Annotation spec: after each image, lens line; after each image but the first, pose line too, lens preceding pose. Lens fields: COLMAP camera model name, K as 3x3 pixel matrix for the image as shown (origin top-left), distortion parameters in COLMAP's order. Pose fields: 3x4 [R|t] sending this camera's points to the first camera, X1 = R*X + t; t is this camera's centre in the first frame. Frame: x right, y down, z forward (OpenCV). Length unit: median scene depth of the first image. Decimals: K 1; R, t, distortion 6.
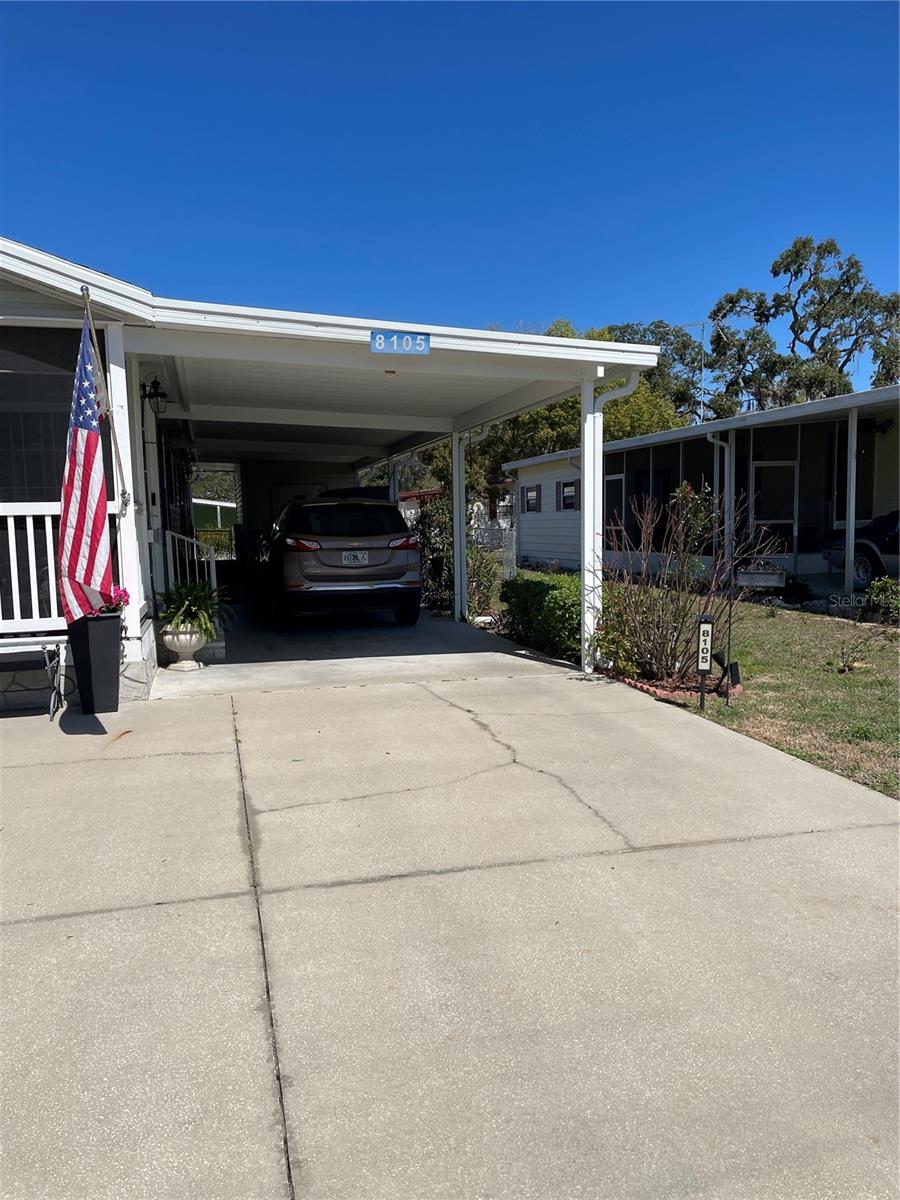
lens RADIAL K [[906.2, 0, 444.8], [0, 906.2, 607.1], [0, 0, 1]] dist [0.090618, -0.119276]
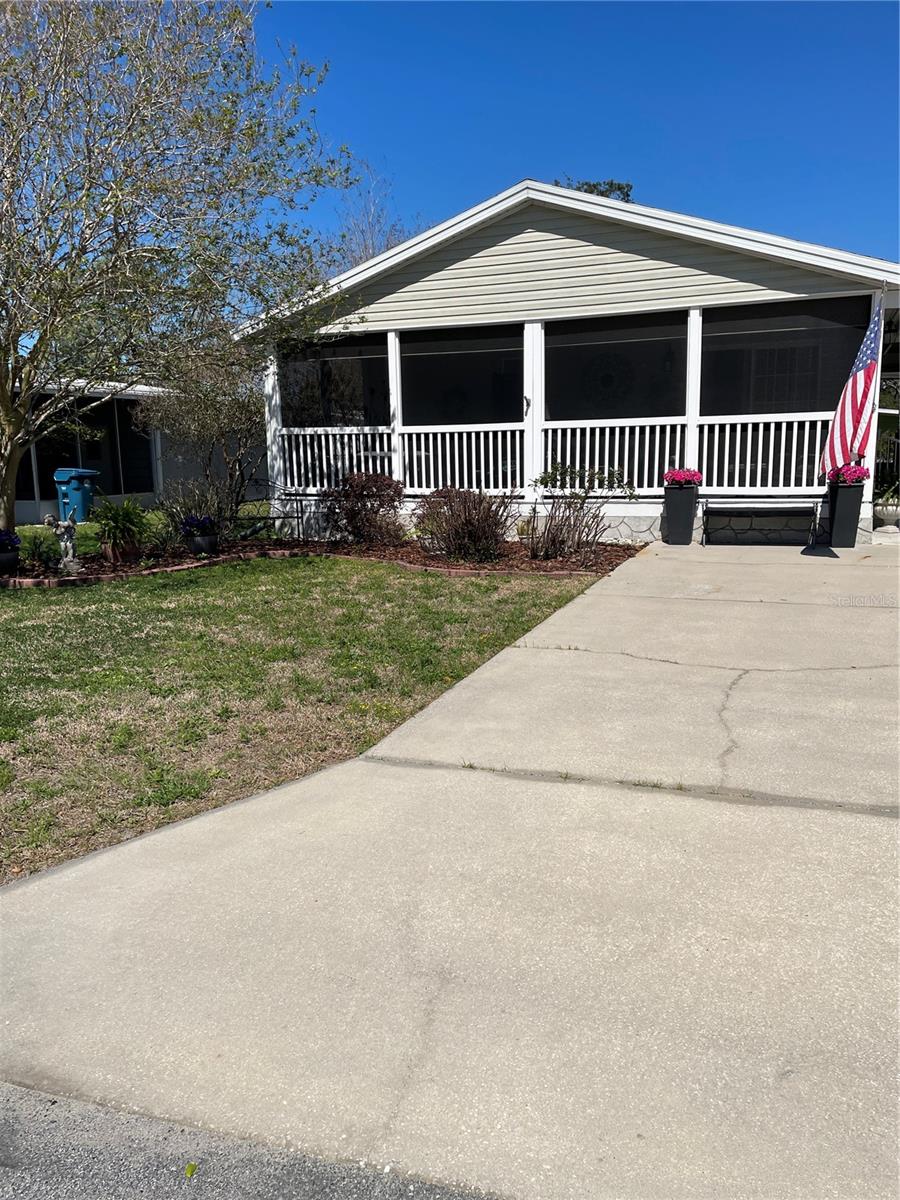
lens RADIAL K [[906.2, 0, 444.8], [0, 906.2, 607.1], [0, 0, 1]] dist [0.090618, -0.119276]
pose [[0.799359, 0.109287, -0.590831, 0.003209], [-0.051502, 0.992163, 0.113843, 0.011535], [0.598642, -0.060572, 0.798723, -0.107302]]
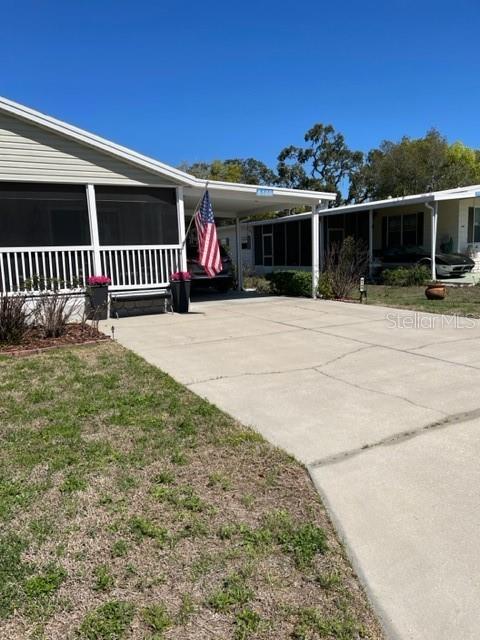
lens RADIAL K [[483.3, 0, 237.2], [0, 483.3, 323.8], [0, 0, 1]] dist [0.090618, -0.119276]
pose [[0.971474, -0.047760, 0.232286, -0.092939], [0.038133, 0.998224, 0.045764, 0.013653], [-0.234060, -0.035600, 0.971570, -0.104485]]
